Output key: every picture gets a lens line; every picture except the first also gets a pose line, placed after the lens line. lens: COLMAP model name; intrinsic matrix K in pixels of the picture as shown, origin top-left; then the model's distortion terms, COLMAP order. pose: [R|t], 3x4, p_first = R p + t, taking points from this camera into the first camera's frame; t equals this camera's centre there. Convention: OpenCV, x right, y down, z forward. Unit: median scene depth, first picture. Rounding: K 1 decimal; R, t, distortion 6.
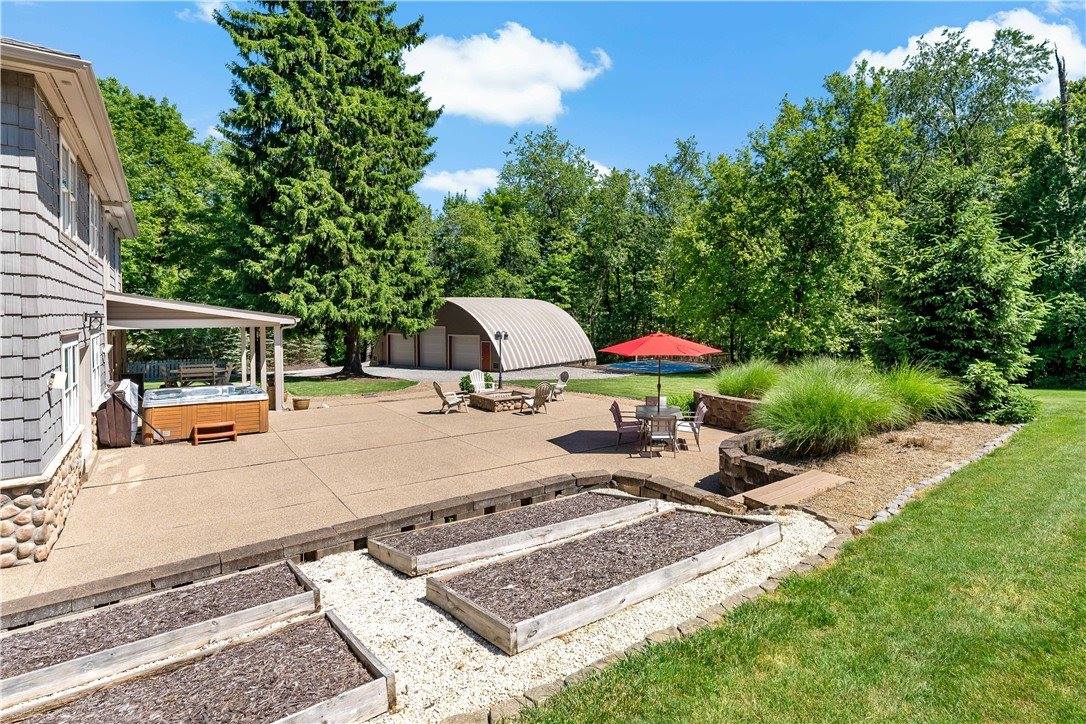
lens RADIAL K [[531.1, 0, 544.7], [0, 531.1, 312.7], [0, 0, 1]] dist [0.000013, -0.000476]
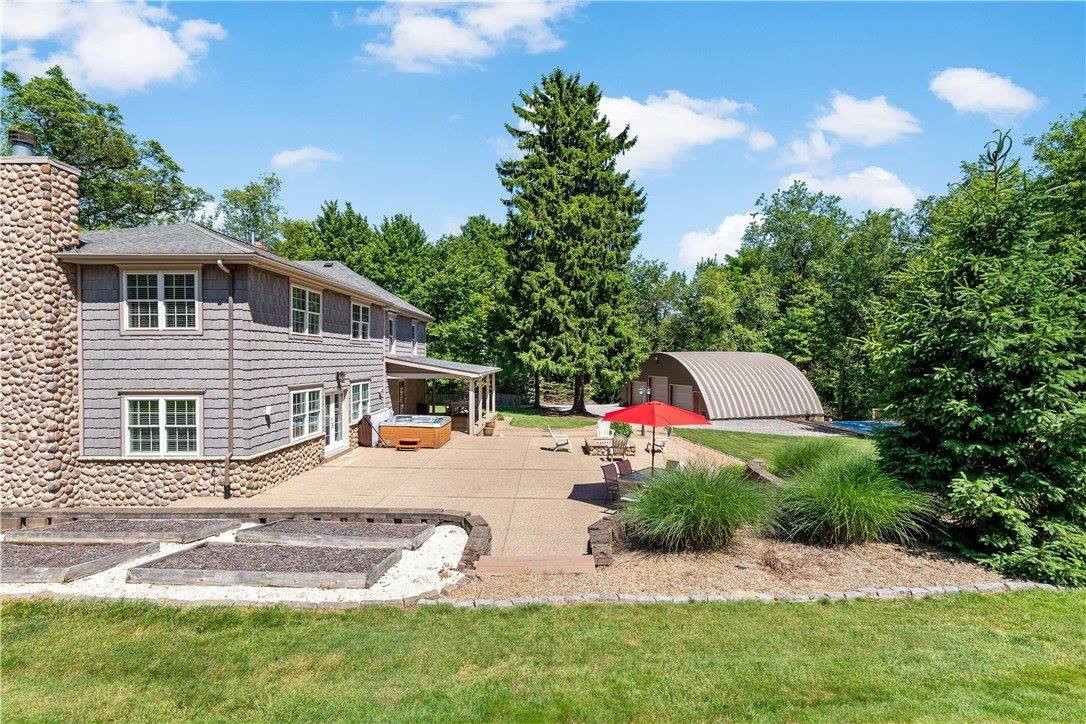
lens RADIAL K [[439.9, 0, 543.0], [0, 439.9, 362.0], [0, 0, 1]] dist [-0.000617, -0.000023]
pose [[0.804162, 0.009074, -0.594340, 0.223465], [-0.005155, 0.999952, 0.008291, -0.018549], [0.594387, -0.003603, 0.804171, 0.066508]]
